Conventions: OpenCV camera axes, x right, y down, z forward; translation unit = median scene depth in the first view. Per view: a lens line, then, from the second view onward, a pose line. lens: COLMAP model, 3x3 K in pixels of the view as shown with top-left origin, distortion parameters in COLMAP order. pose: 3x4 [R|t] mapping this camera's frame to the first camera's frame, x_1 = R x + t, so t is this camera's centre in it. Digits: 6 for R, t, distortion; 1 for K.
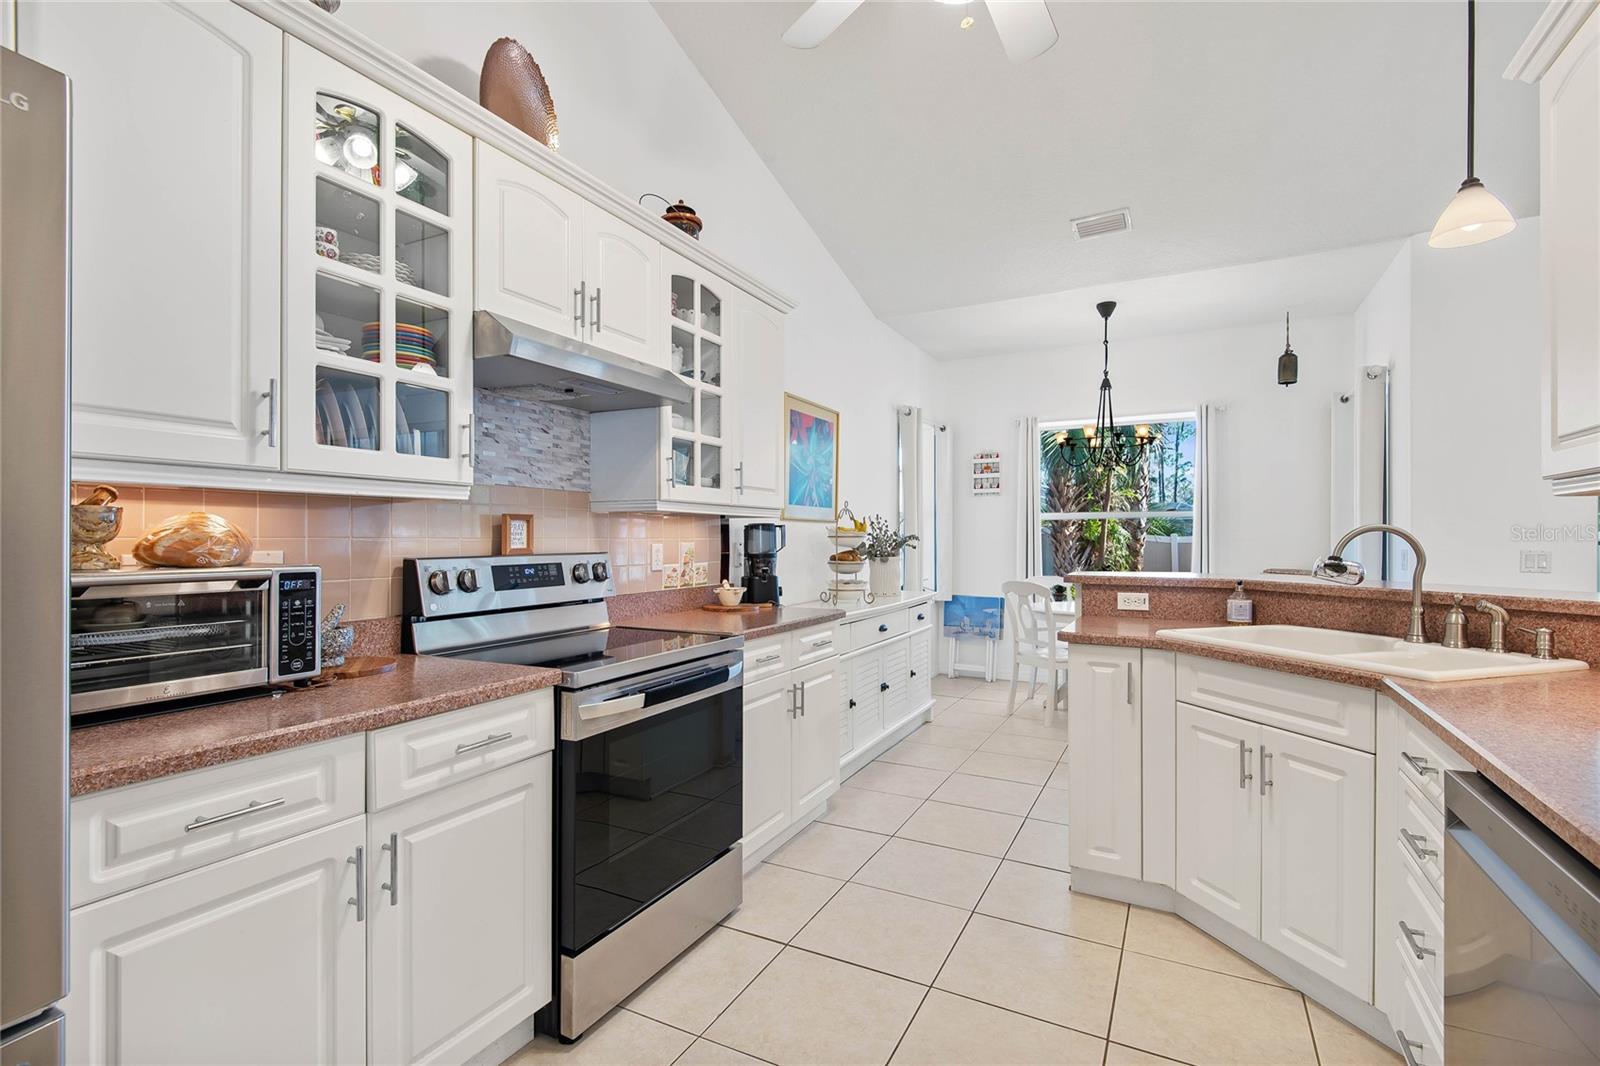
lens RADIAL K [[732.5, 0, 810.6], [0, 732.5, 541.4], [0, 0, 1]] dist [0.025292, -0.012325]
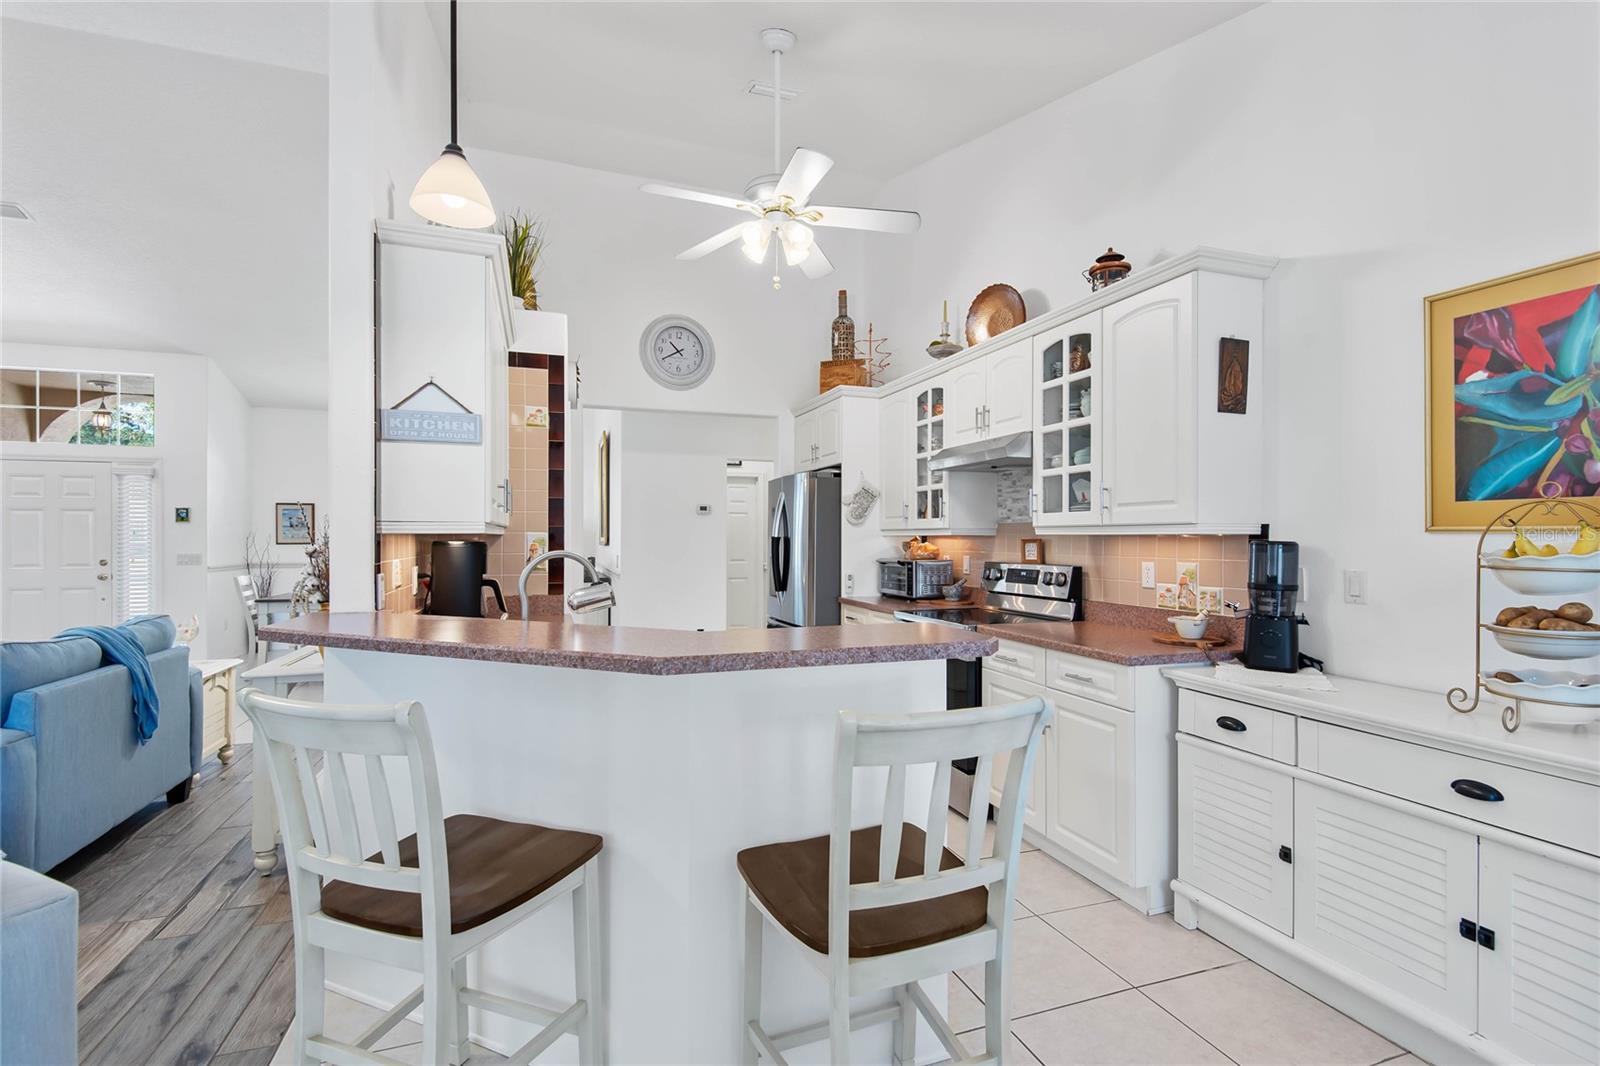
lens RADIAL K [[732.5, 0, 808.6], [0, 732.5, 536.9], [0, 0, 1]] dist [0.025292, -0.012325]
pose [[-0.680424, -0.002178, -0.732815, 0.845078], [-0.004457, 0.999989, 0.001167, -0.030326], [0.732805, 0.004060, -0.680426, 1.288751]]
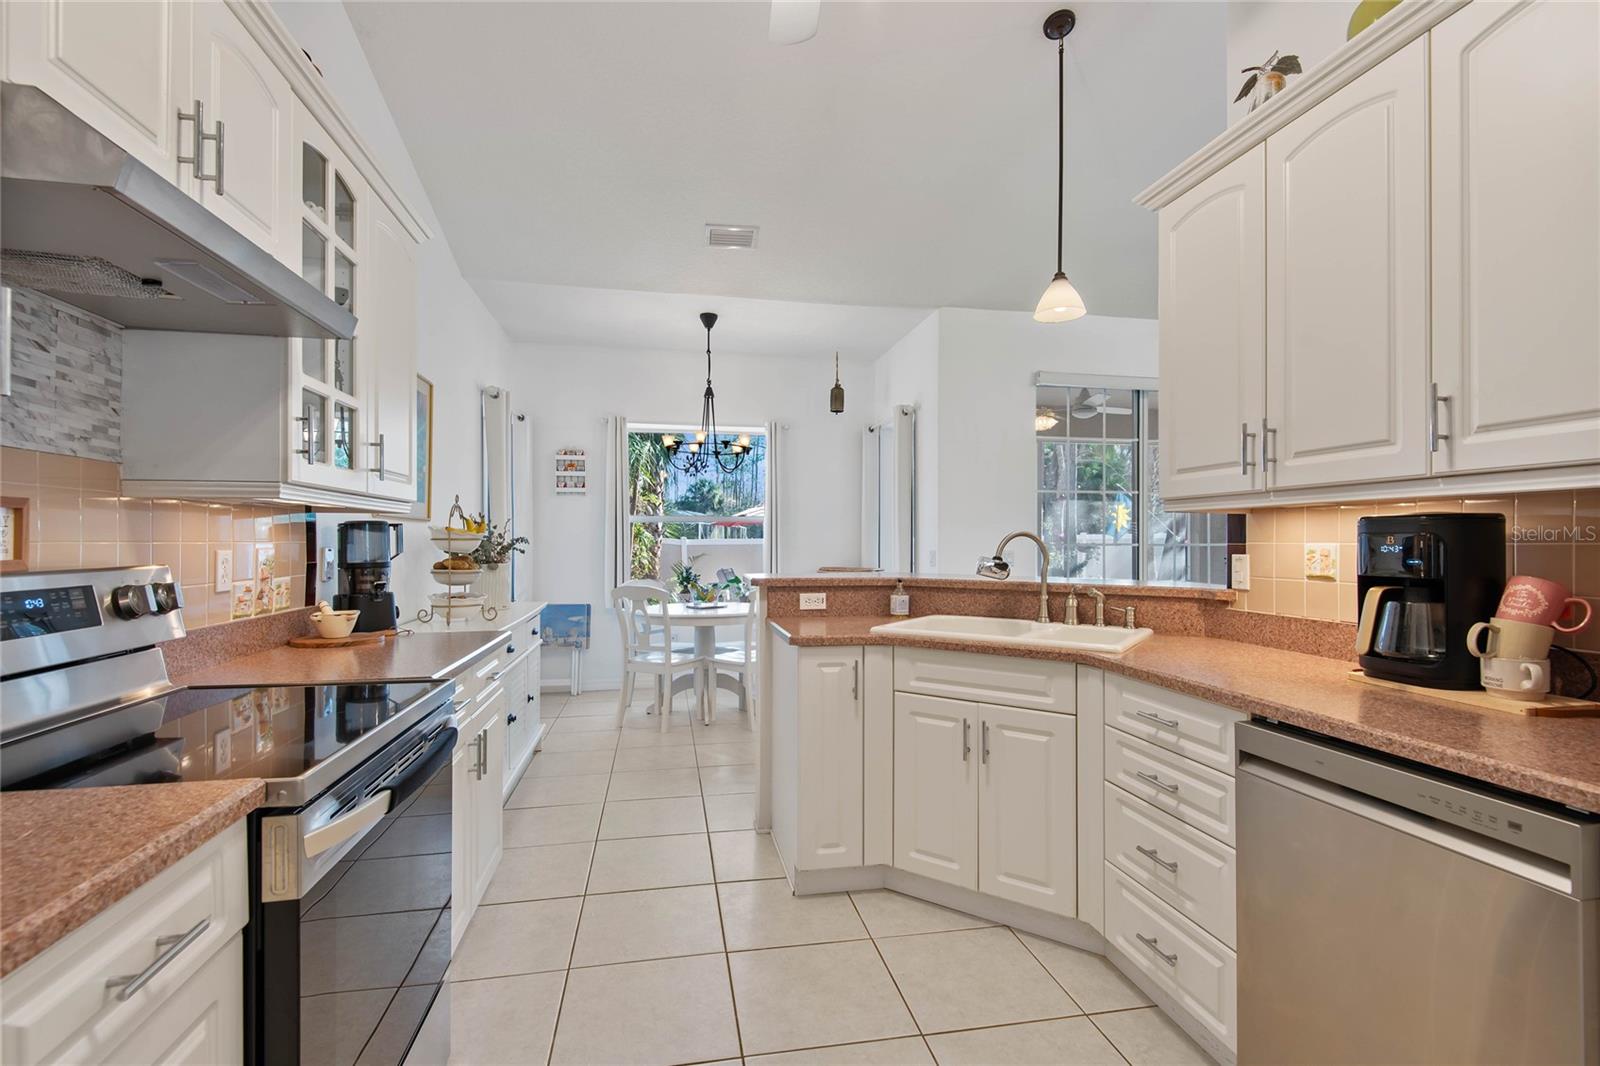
lens RADIAL K [[732.5, 0, 803.5], [0, 732.5, 538.6], [0, 0, 1]] dist [0.025292, -0.012325]
pose [[0.785260, 0.002918, 0.619159, -0.201620], [0.001622, 0.999976, -0.006770, -0.001600], [-0.619164, 0.006320, 0.785236, 0.167287]]
